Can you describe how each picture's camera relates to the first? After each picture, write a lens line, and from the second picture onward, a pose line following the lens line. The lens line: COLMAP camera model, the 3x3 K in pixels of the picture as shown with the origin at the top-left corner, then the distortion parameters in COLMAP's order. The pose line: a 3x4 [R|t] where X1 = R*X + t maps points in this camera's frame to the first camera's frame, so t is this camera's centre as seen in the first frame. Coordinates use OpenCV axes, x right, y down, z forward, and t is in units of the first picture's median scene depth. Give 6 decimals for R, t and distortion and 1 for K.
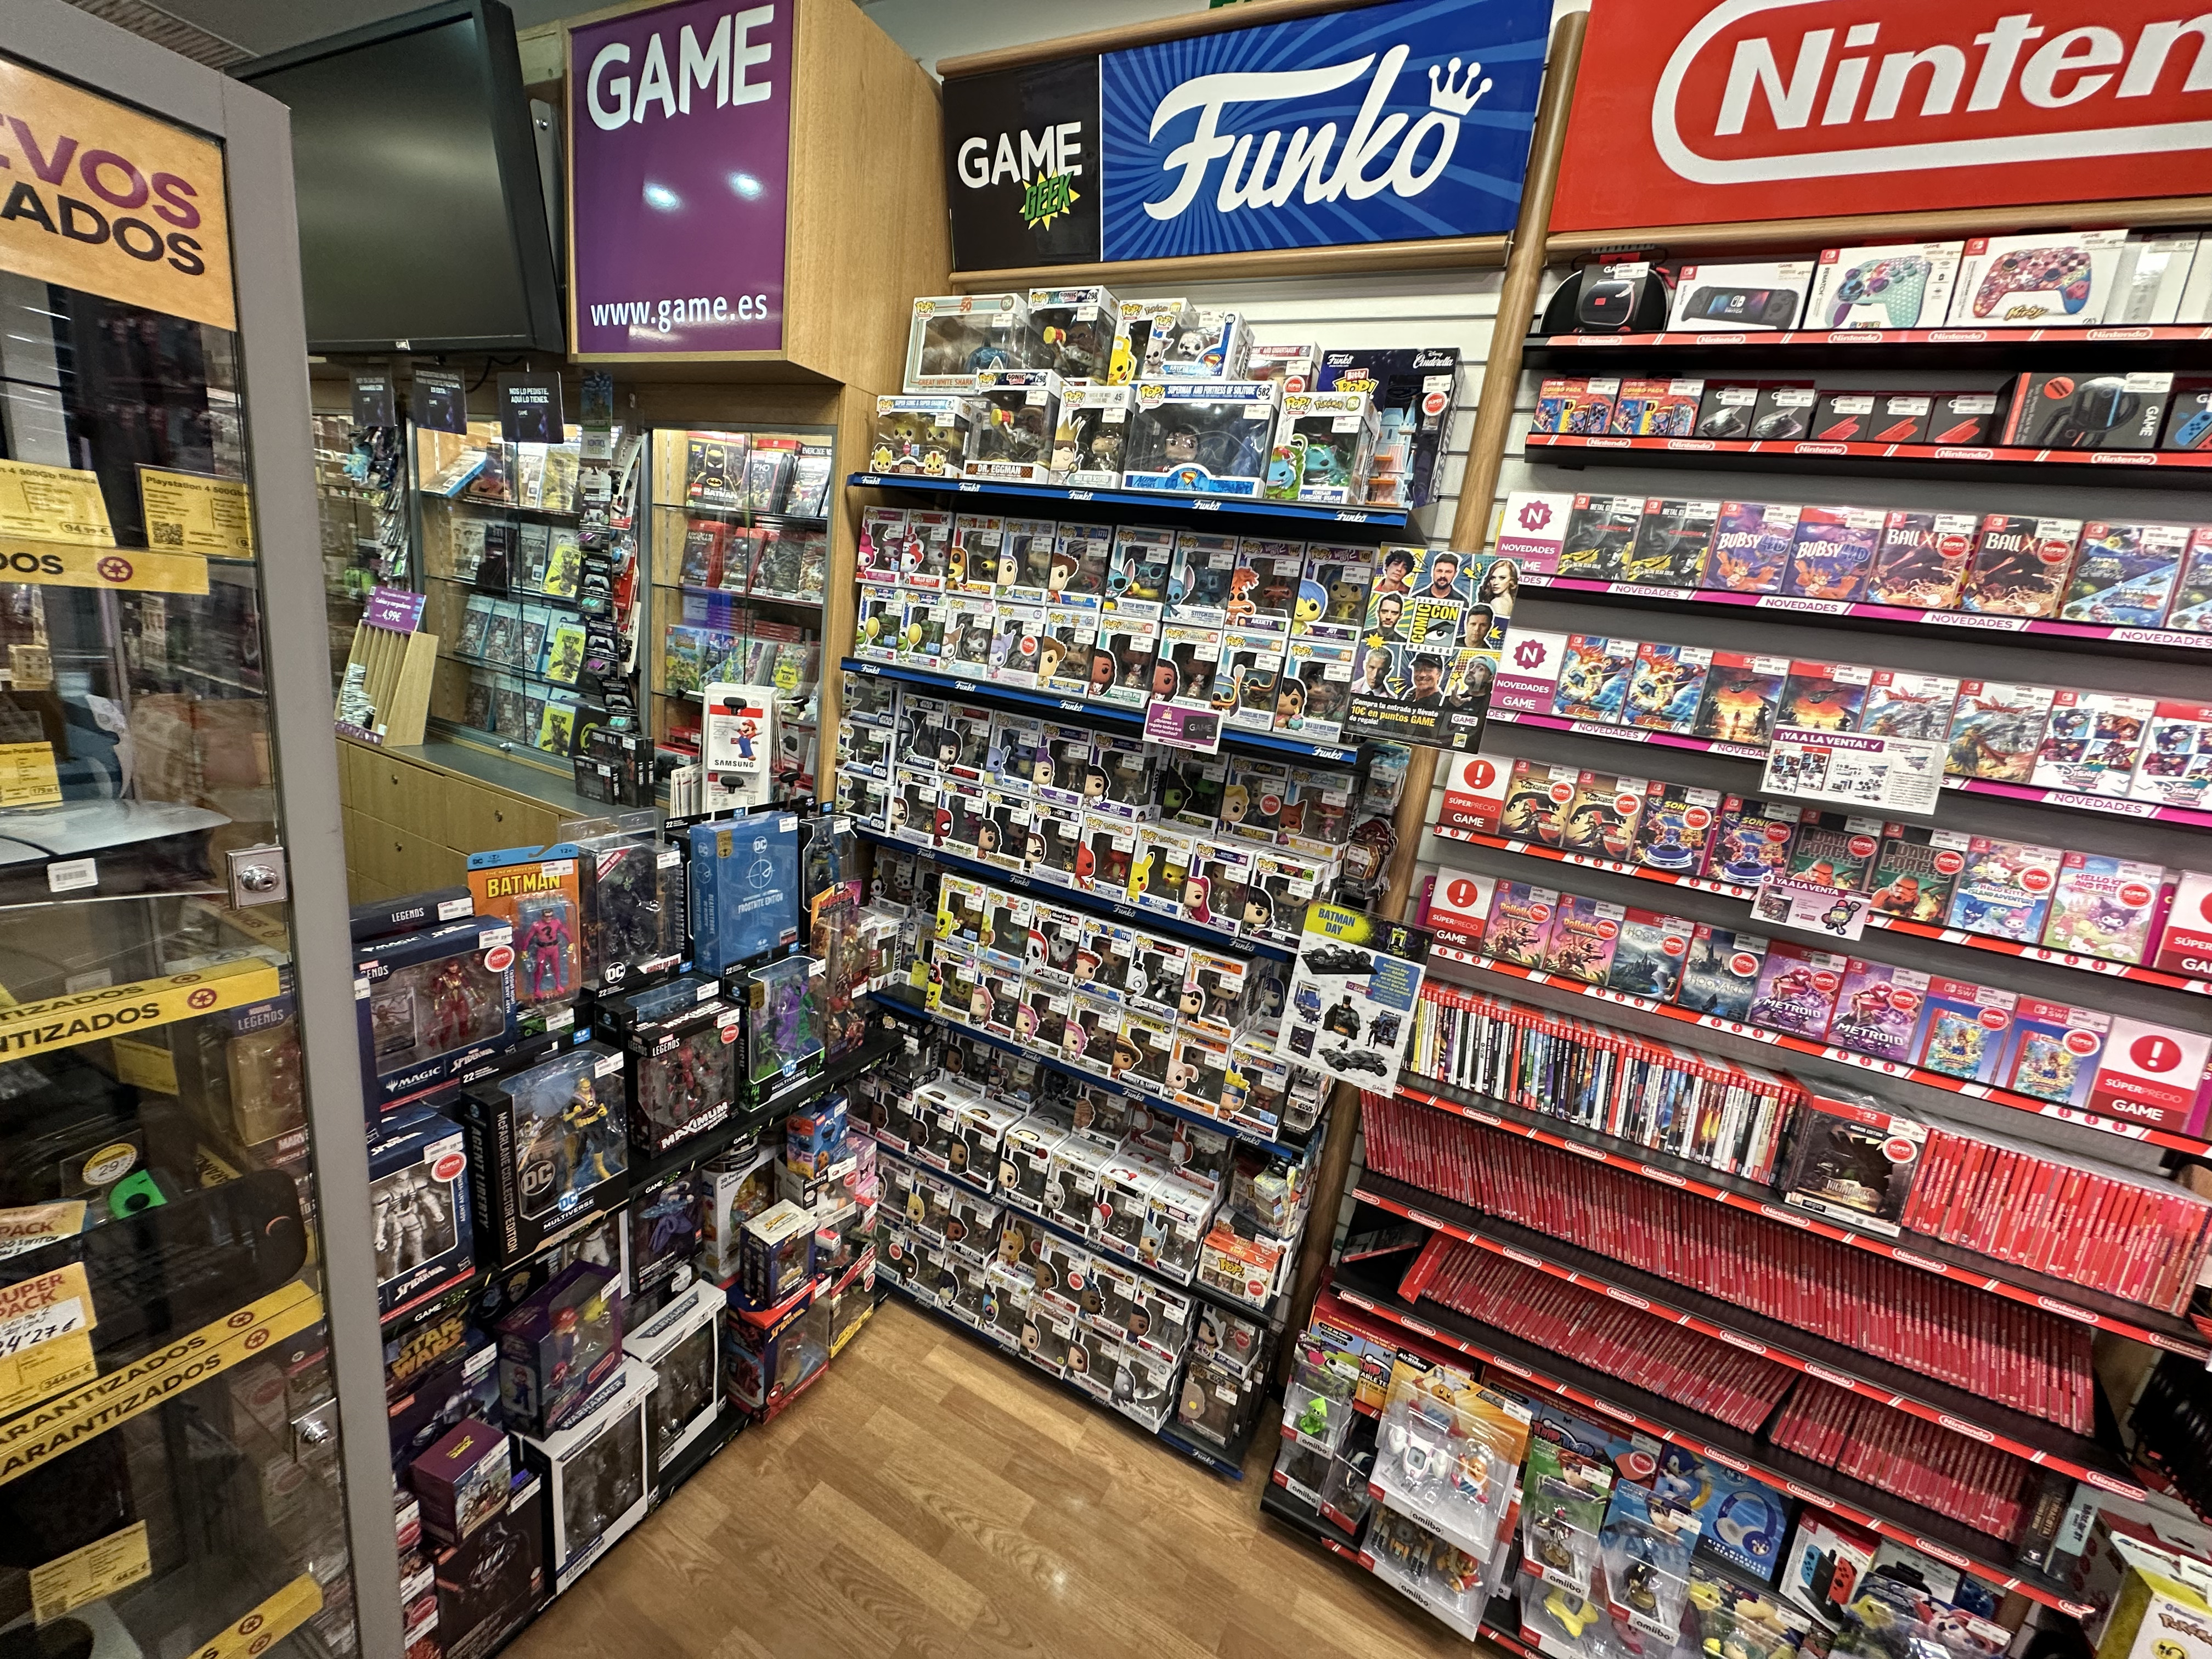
lens RADIAL K [[878.0, 0, 1104.3], [0, 878.0, 828.0], [0, 0, 1]] dist [-0.002407, 0.000552]
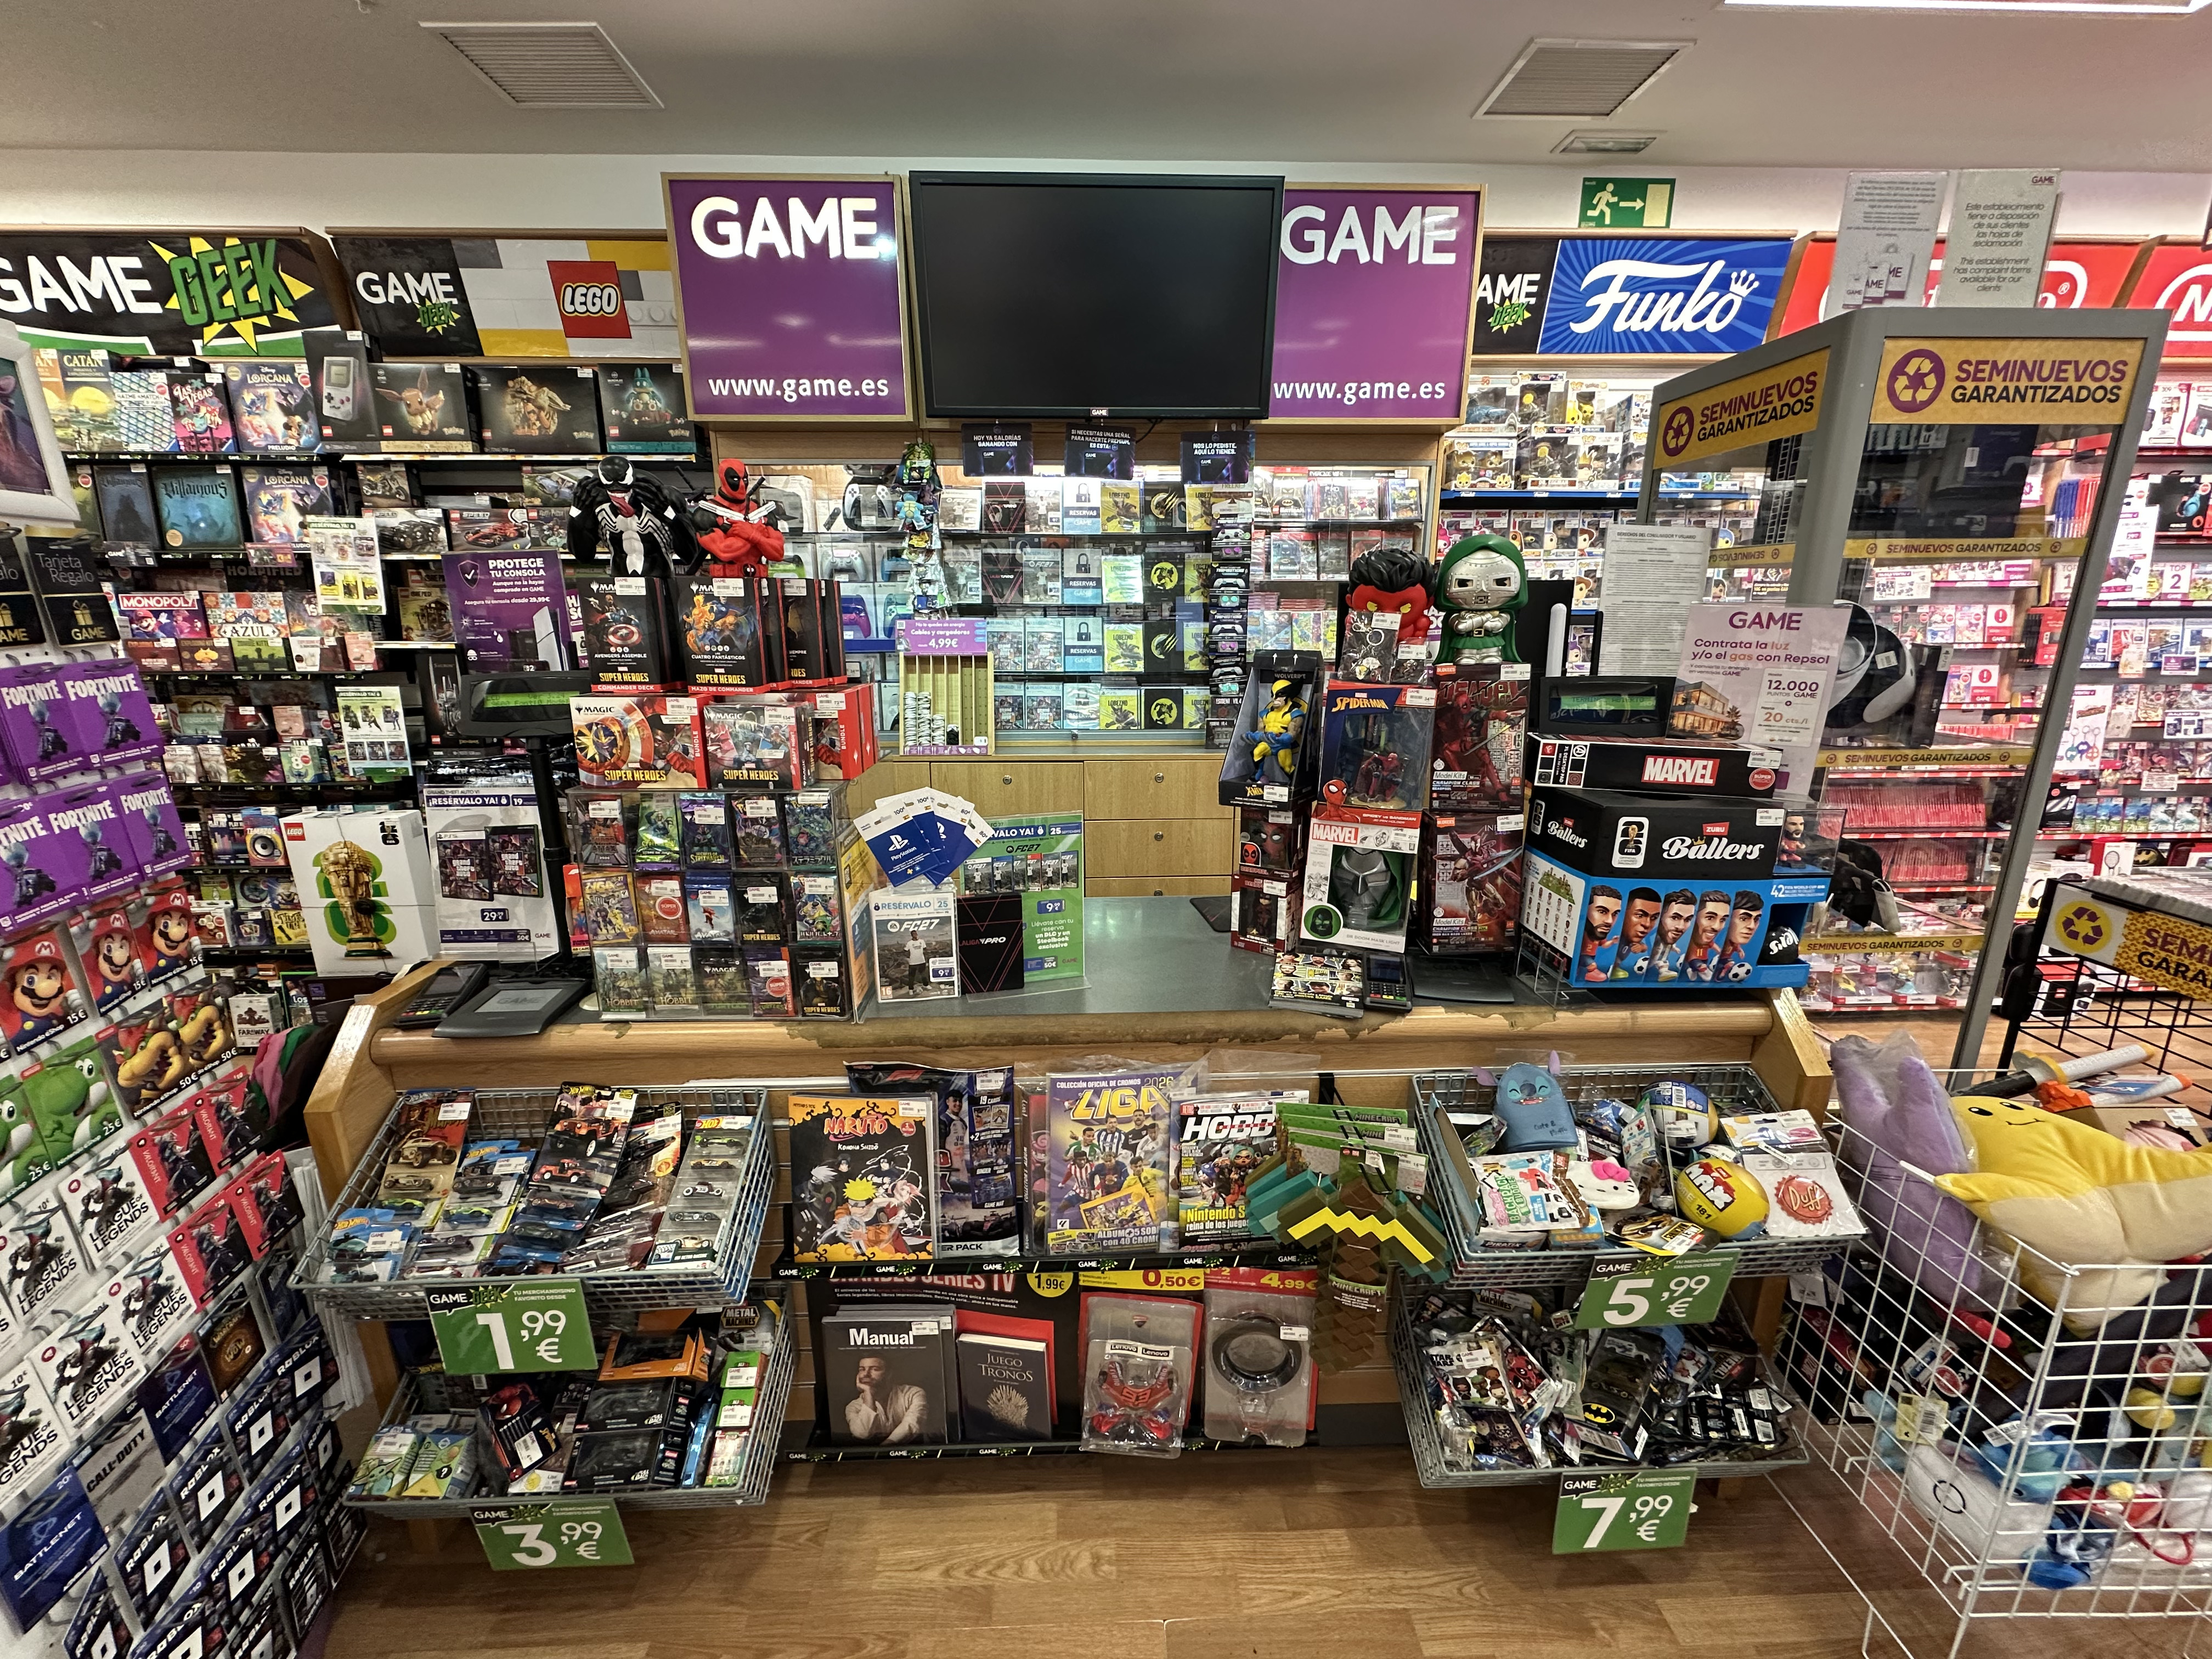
lens RADIAL K [[878.0, 0, 1104.3], [0, 878.0, 828.0], [0, 0, 1]] dist [-0.002407, 0.000552]
pose [[0.867944, -0.243707, 0.432758, -1.839356], [0.224625, 0.969744, 0.095600, -0.115451], [-0.442963, 0.014233, 0.896427, -0.148721]]
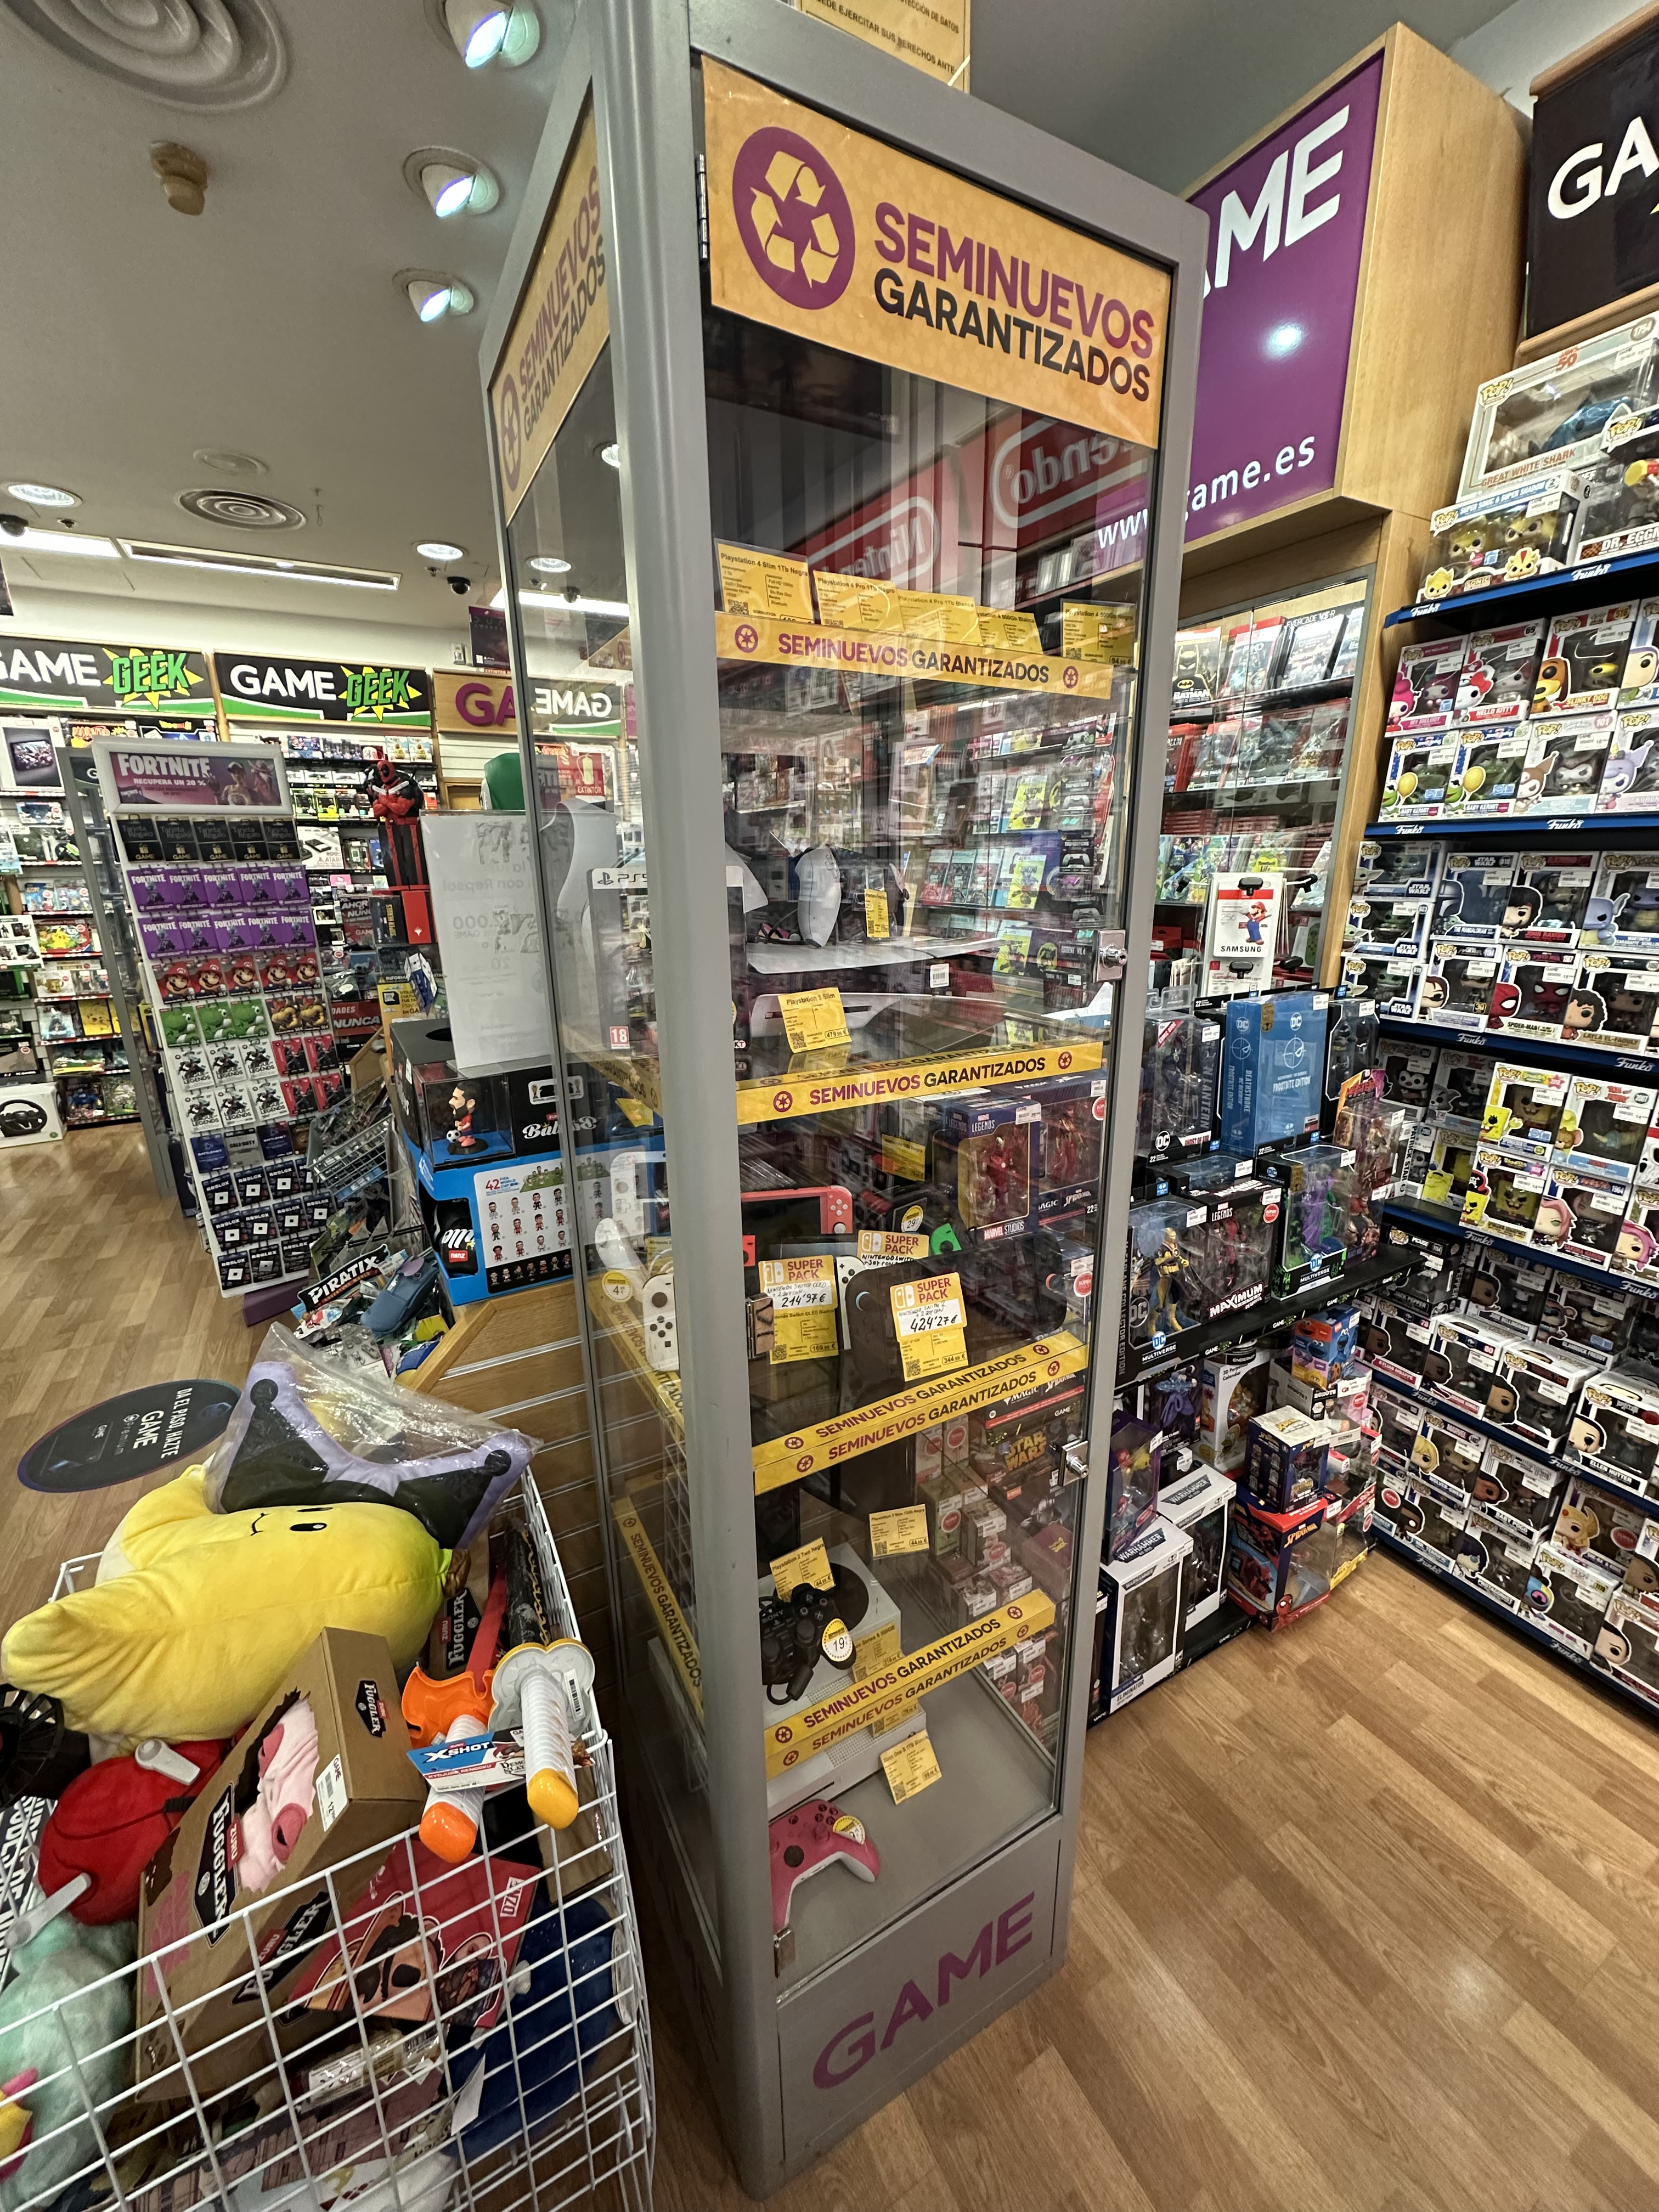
lens RADIAL K [[875.0, 0, 829.5], [0, 875.0, 1106.0], [0, 0, 1]] dist [-0.001264, -0.000238]
pose [[0.821835, 0.016141, -0.569497, -0.271185], [-0.012856, 0.999869, 0.009786, 0.109839], [0.569581, -0.000721, 0.821935, -0.067645]]
